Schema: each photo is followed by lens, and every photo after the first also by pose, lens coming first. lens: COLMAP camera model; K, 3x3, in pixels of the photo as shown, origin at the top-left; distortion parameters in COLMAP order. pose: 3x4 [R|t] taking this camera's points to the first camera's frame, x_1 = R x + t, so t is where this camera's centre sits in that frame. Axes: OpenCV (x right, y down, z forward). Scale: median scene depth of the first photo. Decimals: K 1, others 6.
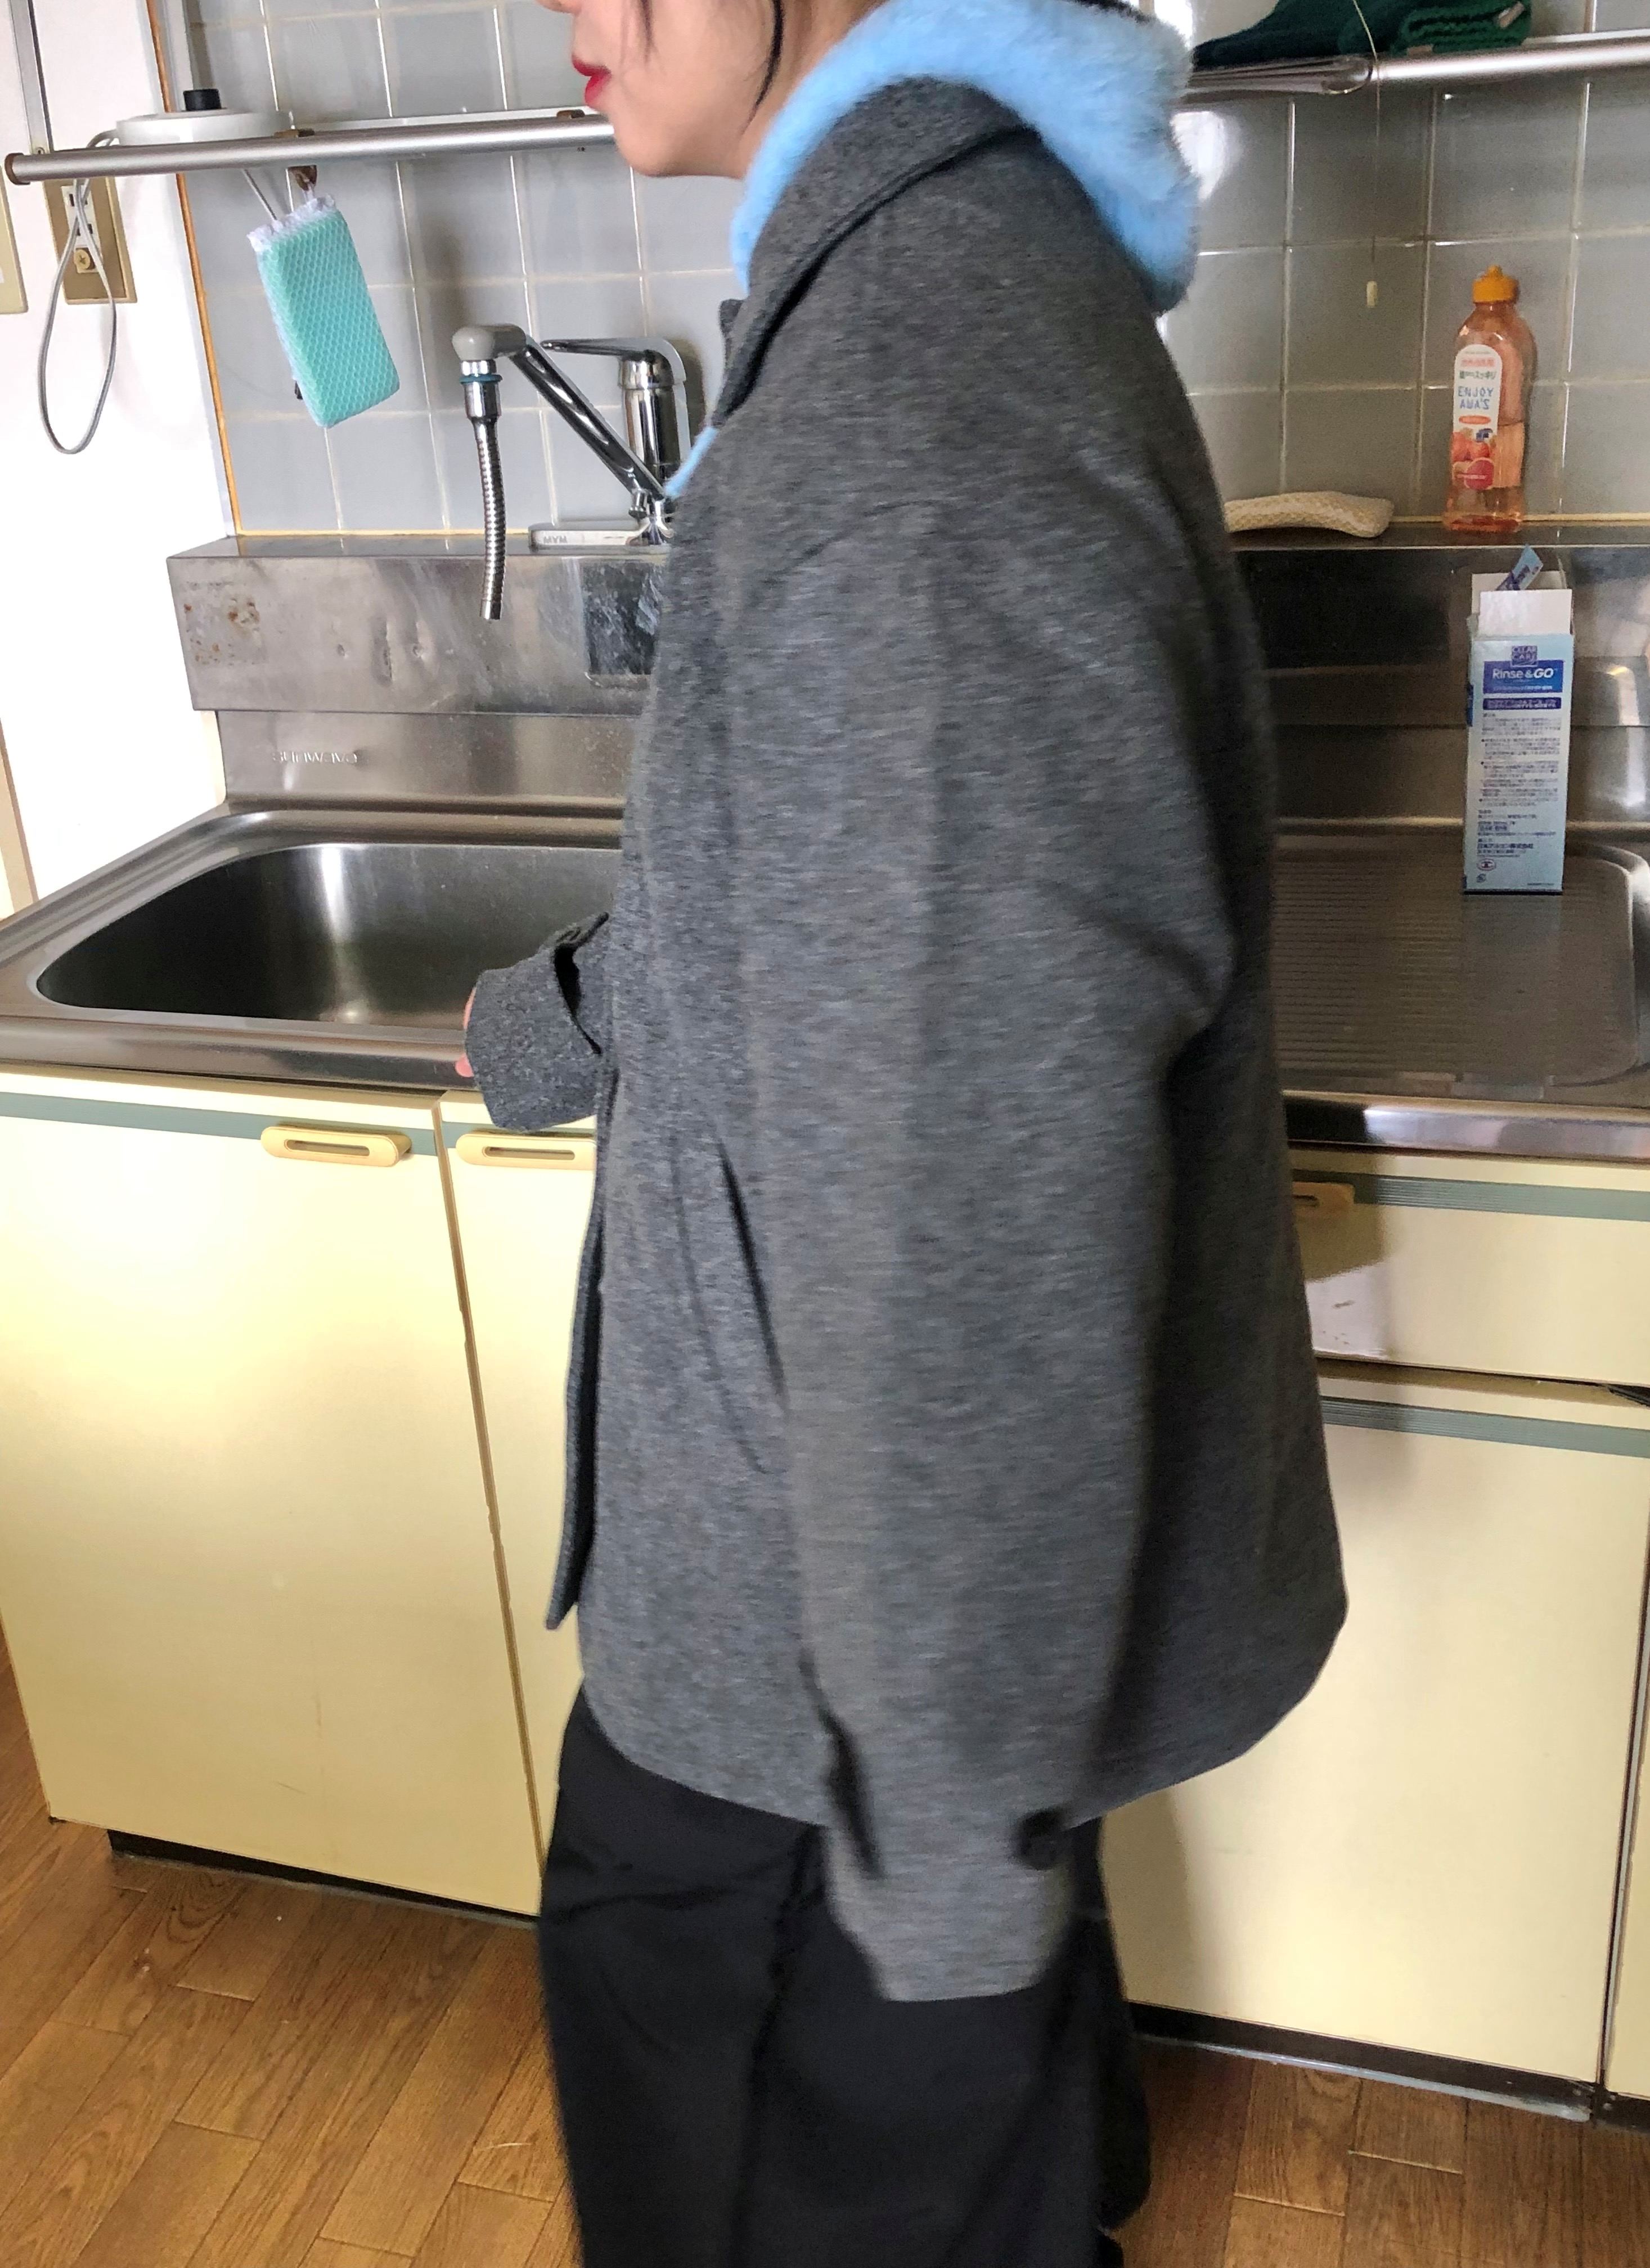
lens RADIAL K [[2286.0, 0, 825.0], [0, 2286.0, 1134.0], [0, 0, 1]] dist [0.008782, -0.015163]
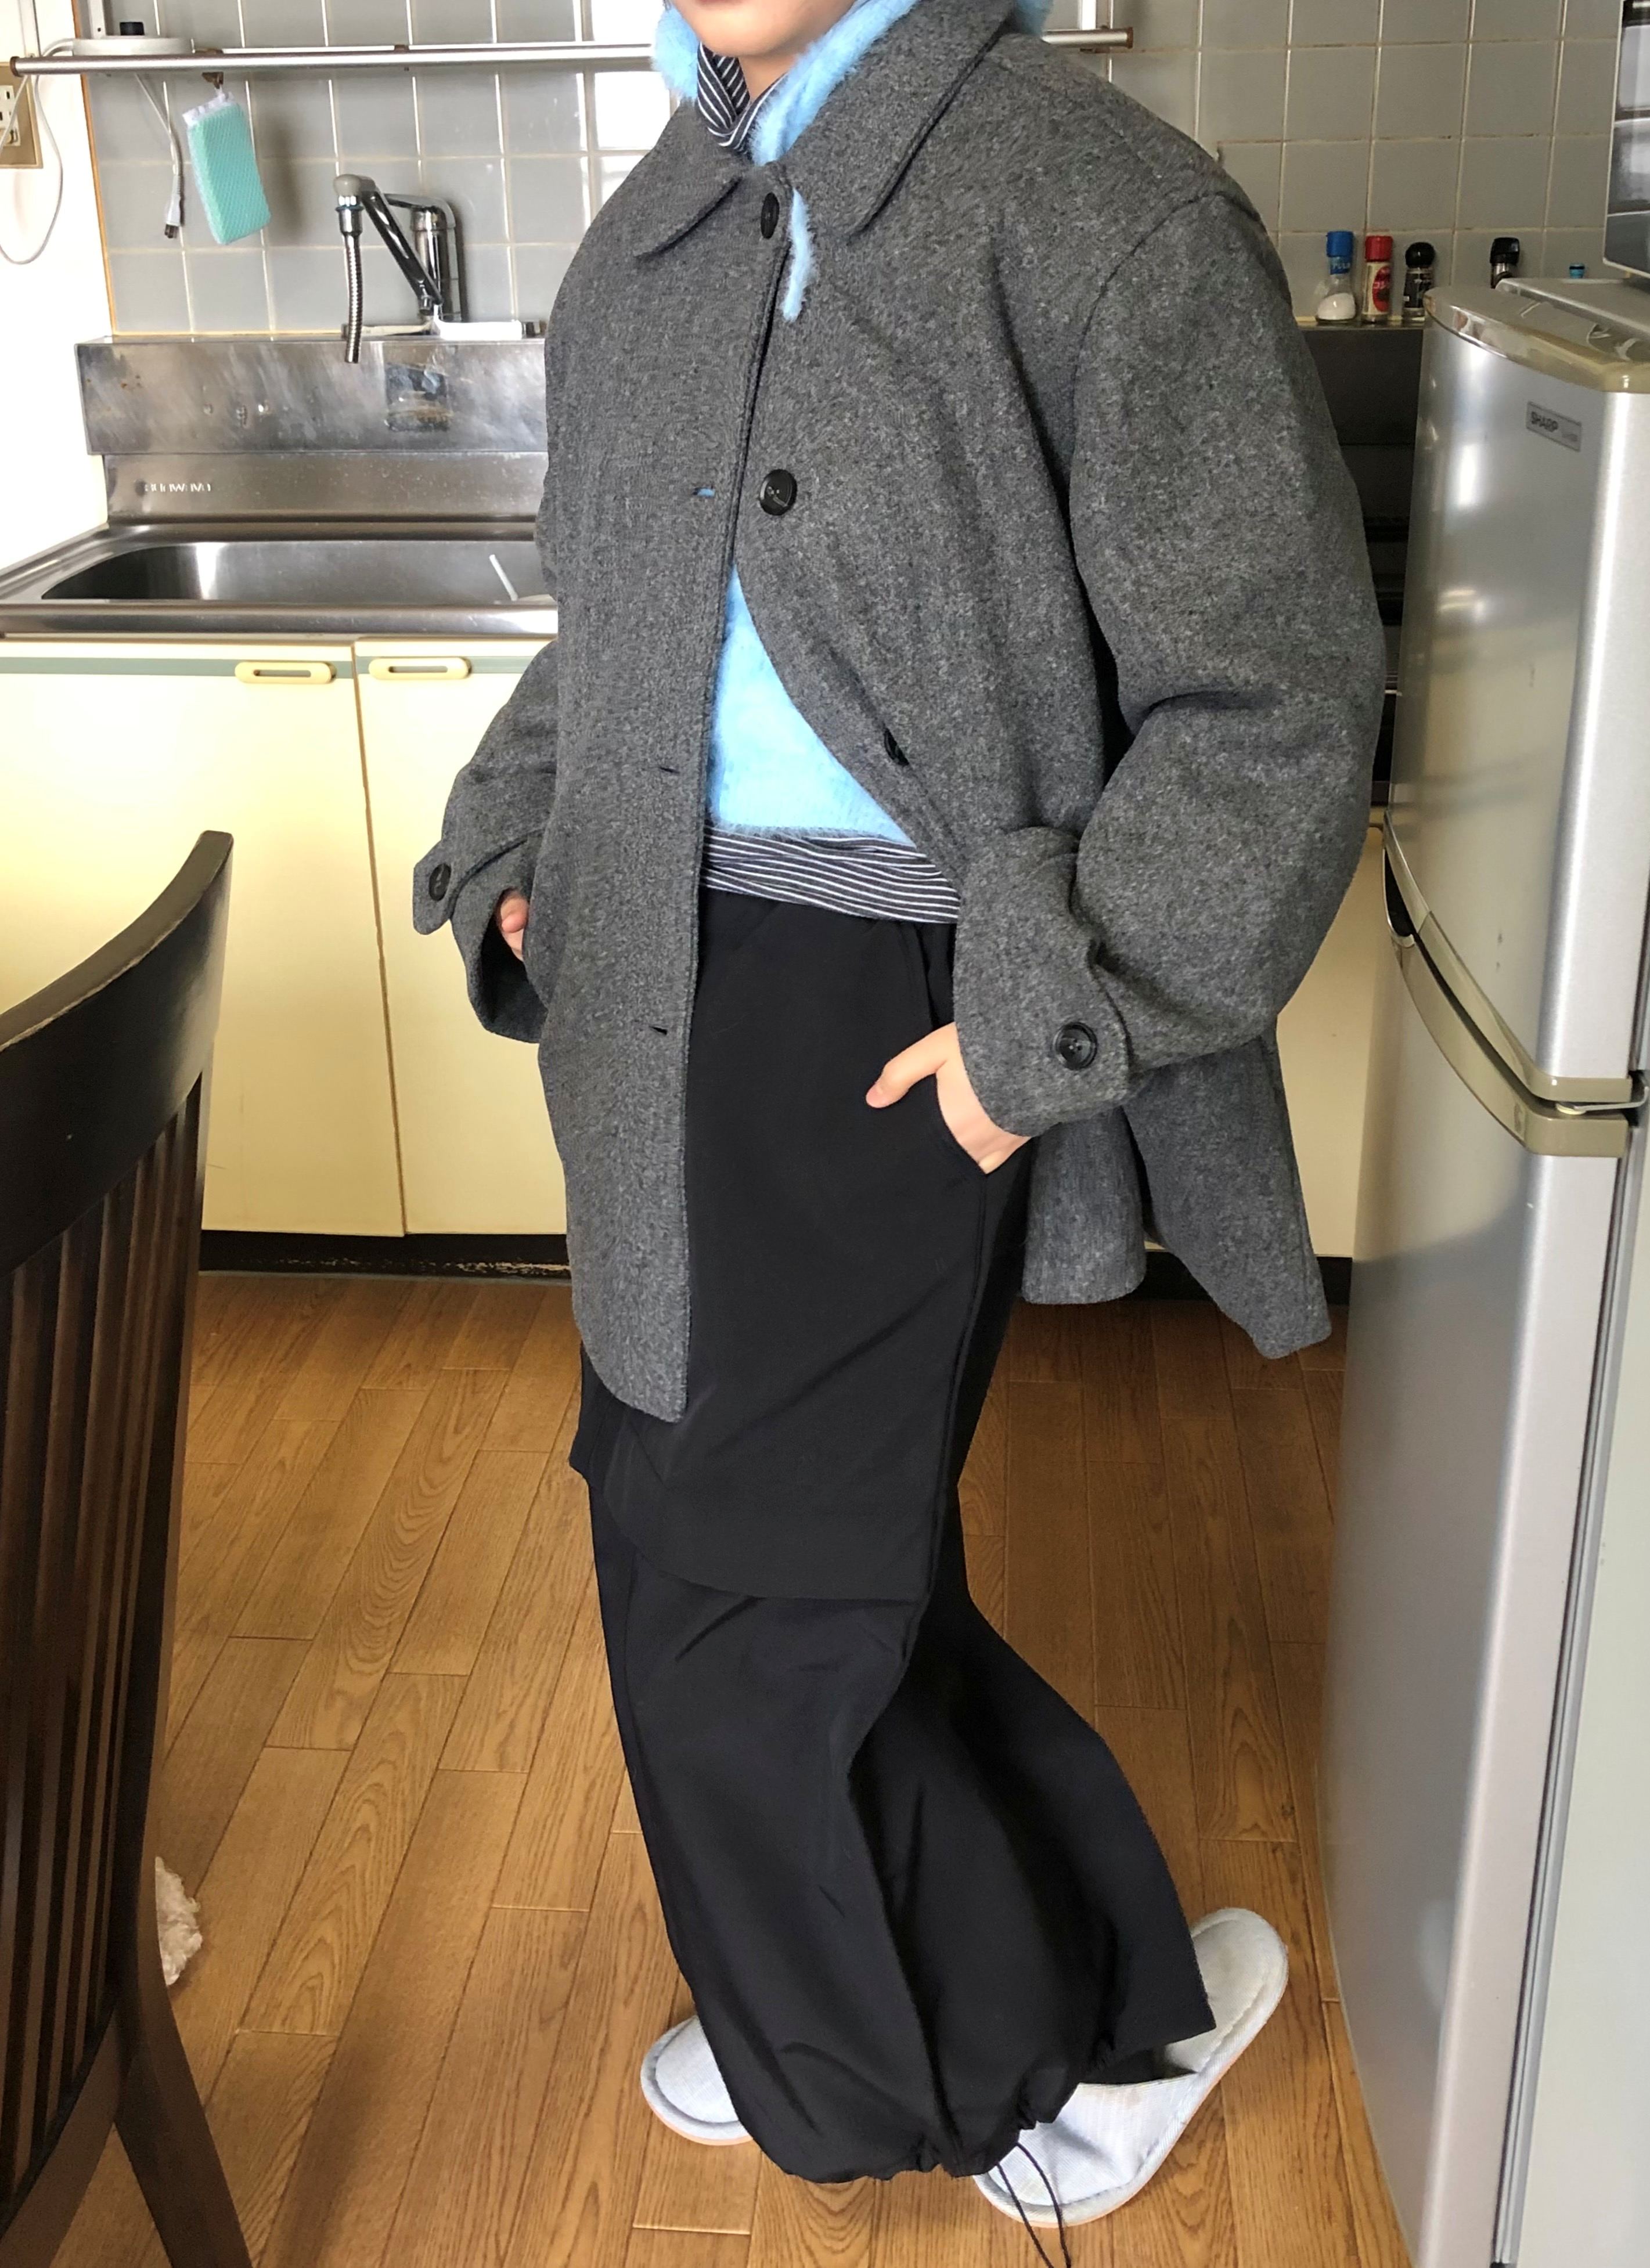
lens RADIAL K [[2485.8, 0, 825.0], [0, 2485.8, 1134.0], [0, 0, 1]] dist [-0.028244, -0.011806]
pose [[0.975761, -0.035358, 0.215962, -0.198252], [0.043162, 0.998571, -0.031524, 0.335651], [-0.214539, 0.040081, 0.975893, -0.632770]]
